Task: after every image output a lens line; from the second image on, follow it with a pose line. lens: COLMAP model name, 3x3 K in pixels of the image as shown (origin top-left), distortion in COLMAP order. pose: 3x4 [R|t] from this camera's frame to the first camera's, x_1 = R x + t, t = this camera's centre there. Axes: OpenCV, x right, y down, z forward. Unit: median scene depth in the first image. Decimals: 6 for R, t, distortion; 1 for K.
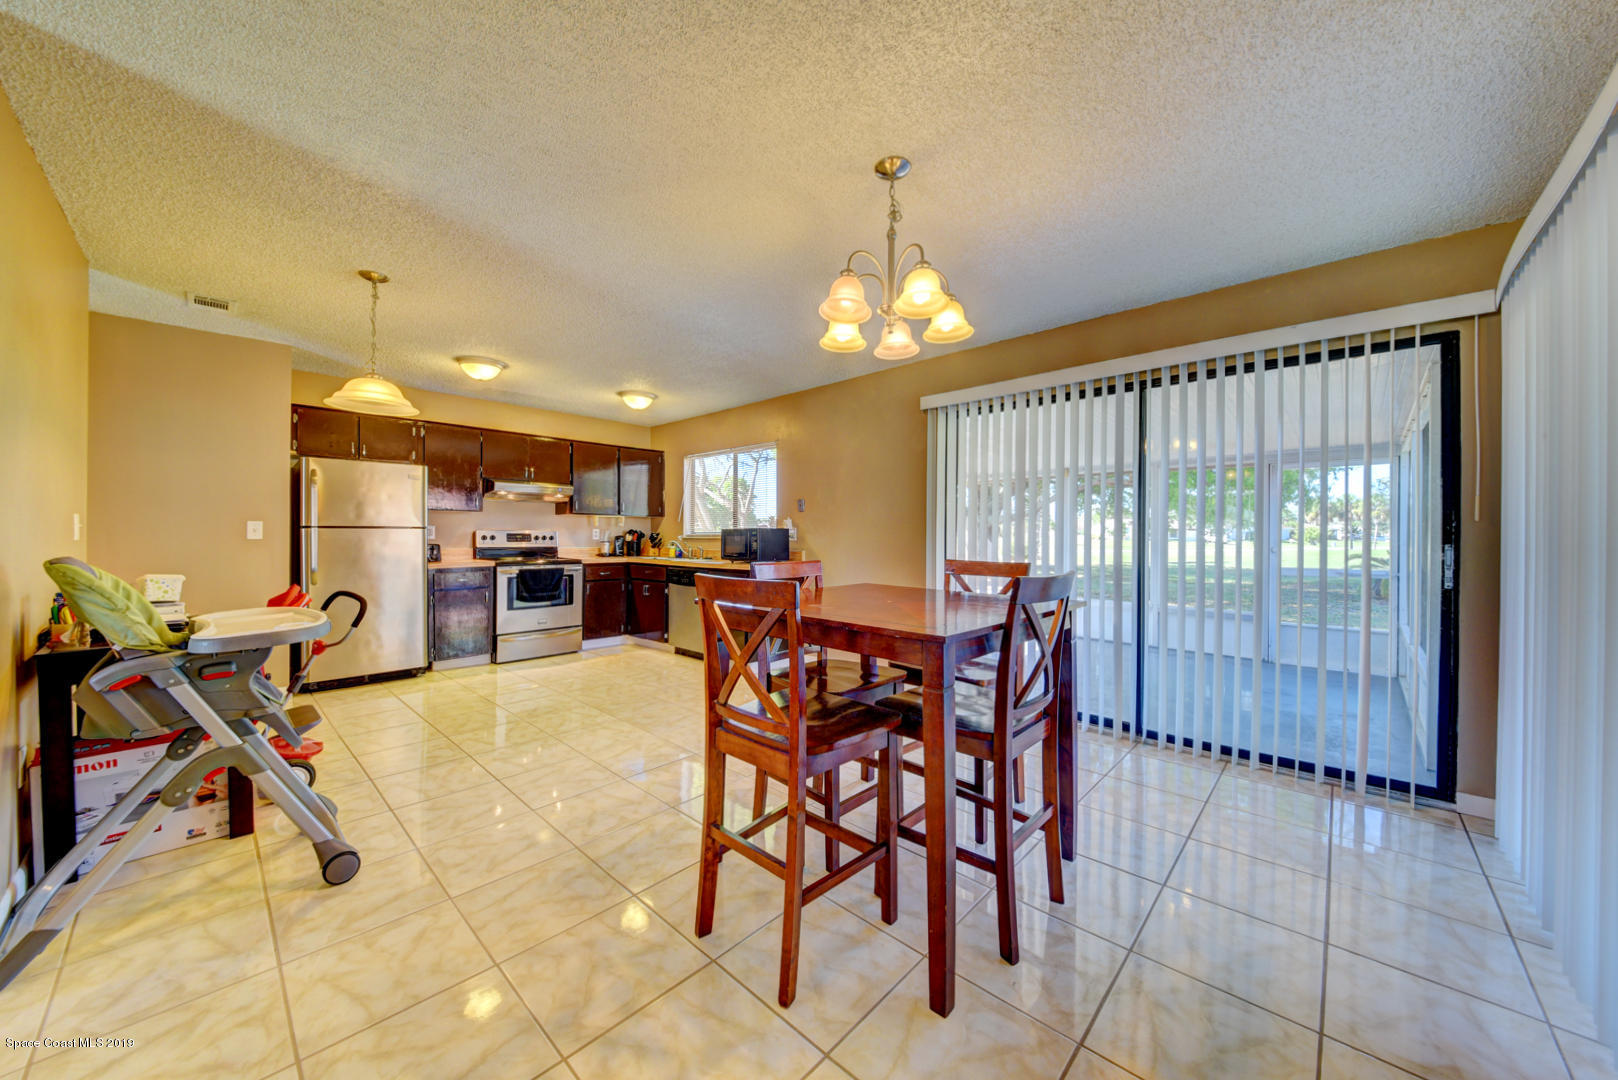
lens RADIAL K [[563.1, 0, 825.0], [0, 563.1, 540.8], [0, 0, 1]] dist [0.005963, -0.004880]
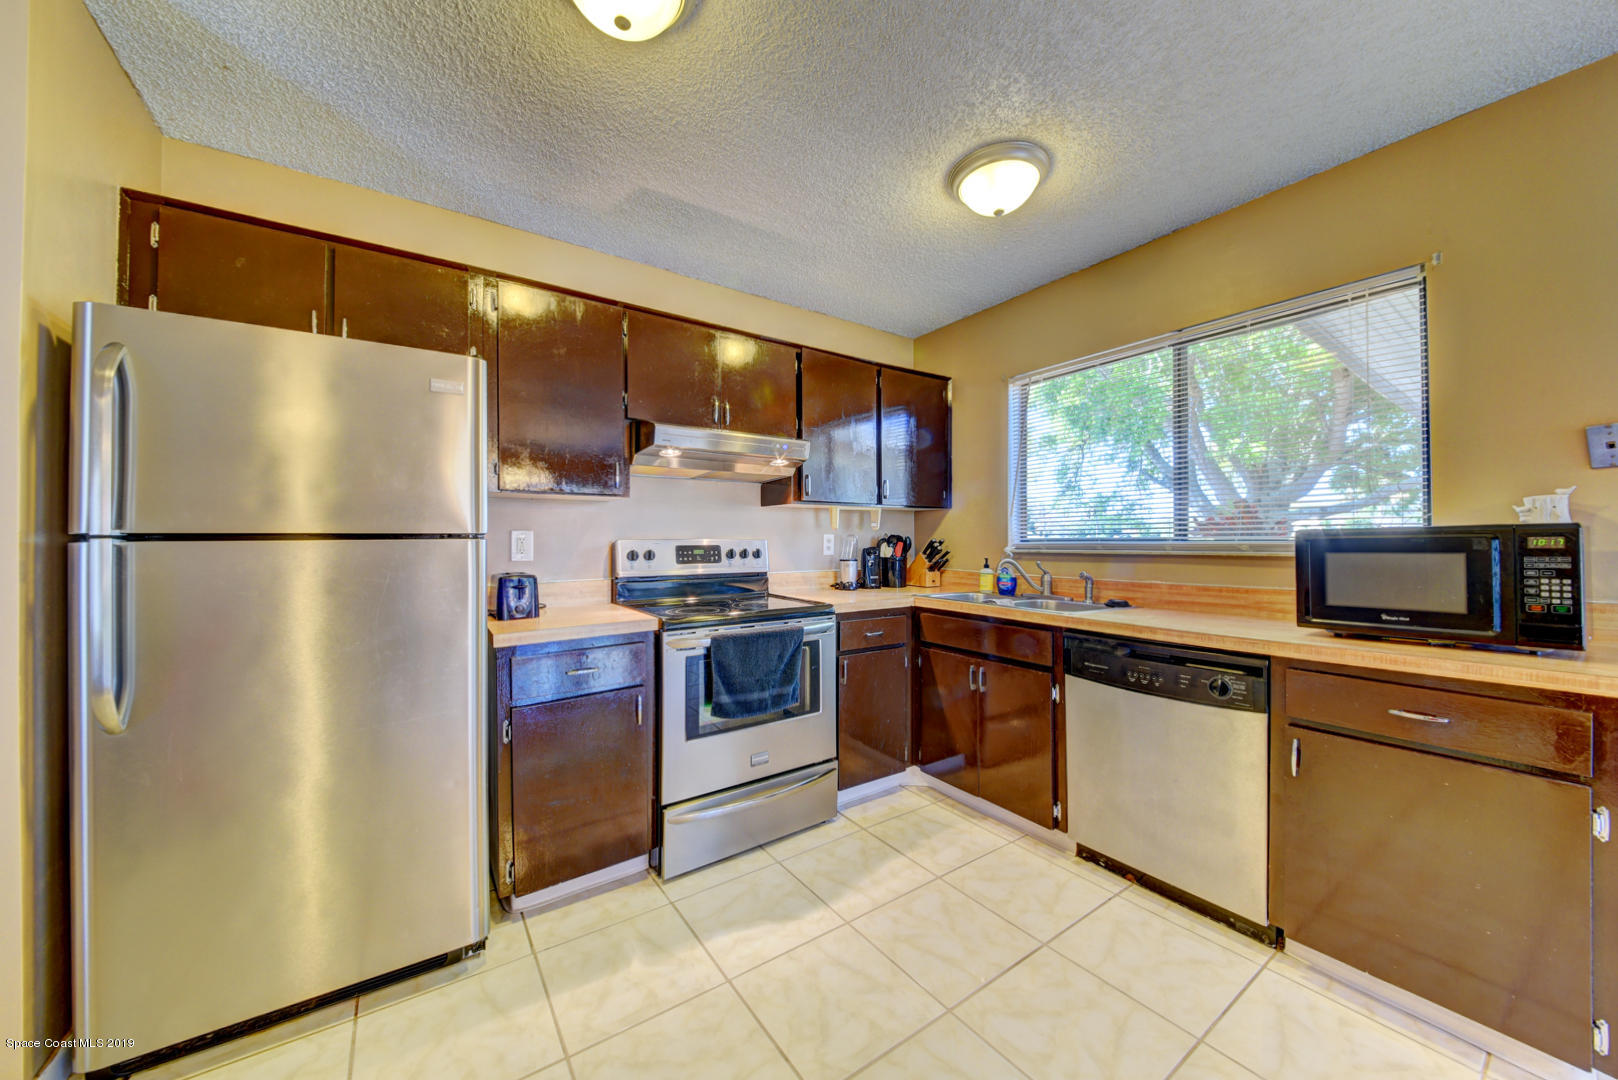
lens RADIAL K [[563.1, 0, 805.8], [0, 563.1, 534.9], [0, 0, 1]] dist [0.005963, -0.004880]
pose [[0.972371, -0.010485, -0.233204, -0.367606], [0.006366, 0.999810, -0.018406, -0.013243], [0.233353, 0.016413, 0.972254, 0.599352]]
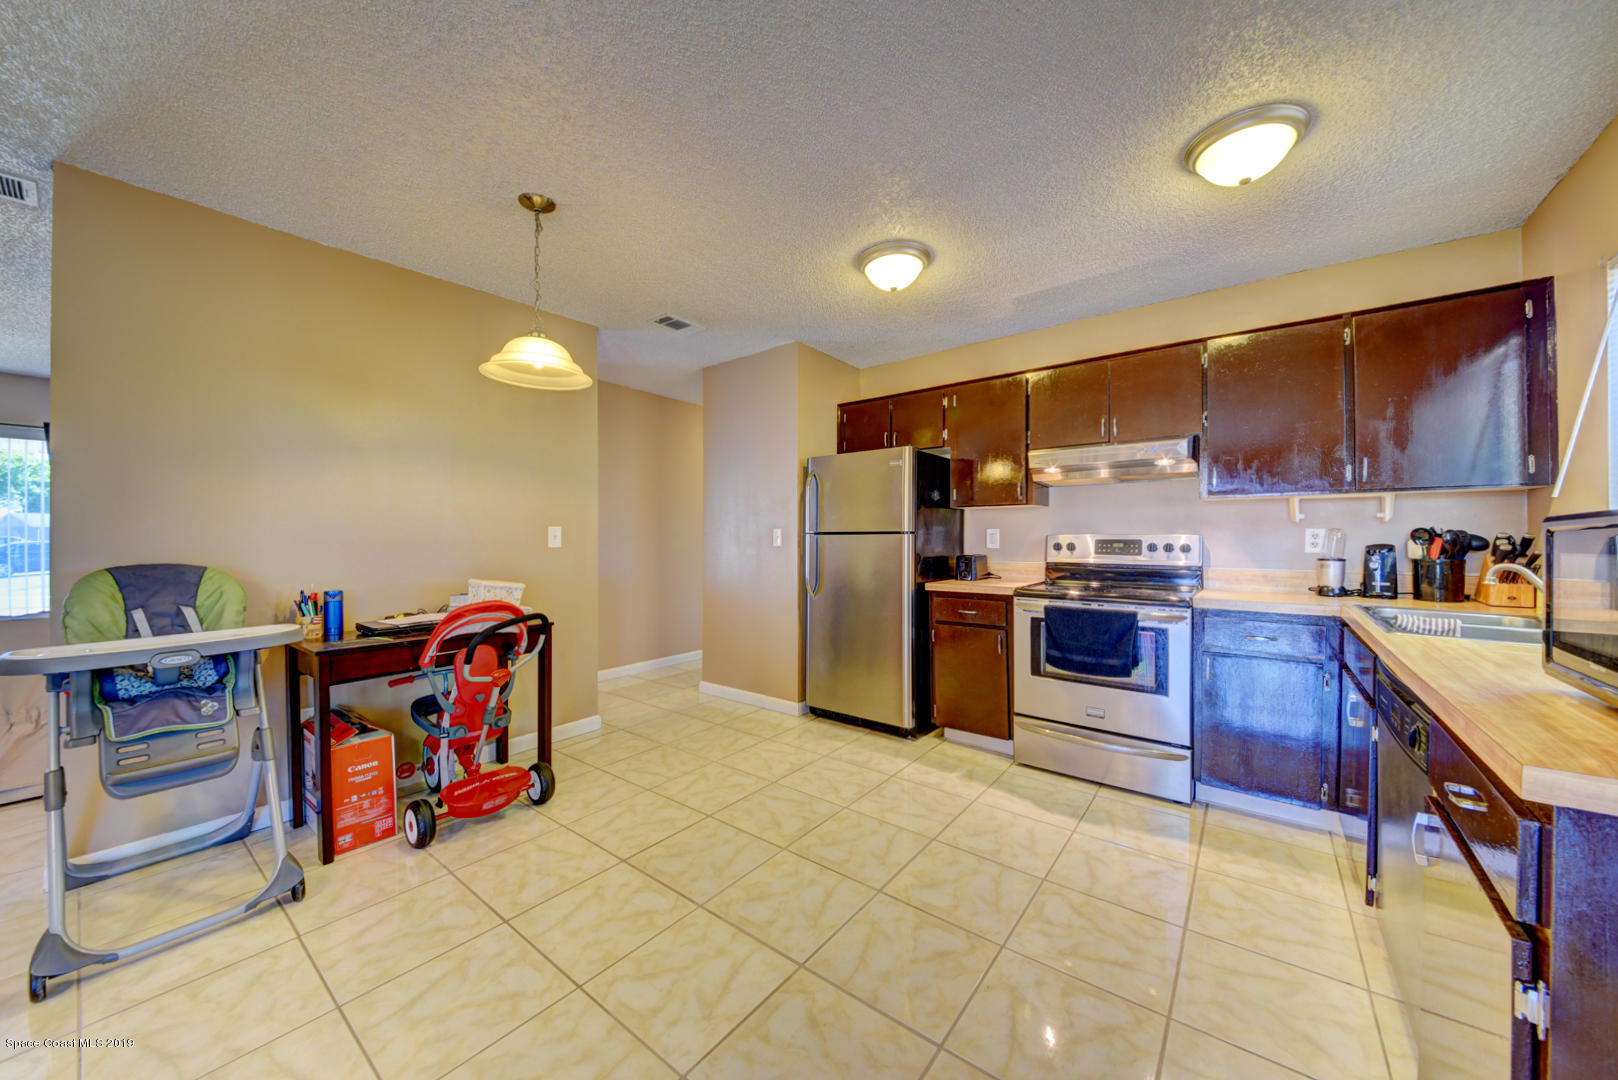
lens RADIAL K [[563.1, 0, 807.6], [0, 563.1, 536.8], [0, 0, 1]] dist [0.005963, -0.004880]
pose [[0.071197, -0.005558, -0.997447, -0.009226], [-0.009848, 0.999932, -0.006275, -0.009693], [0.997414, 0.010269, 0.071138, 0.697692]]
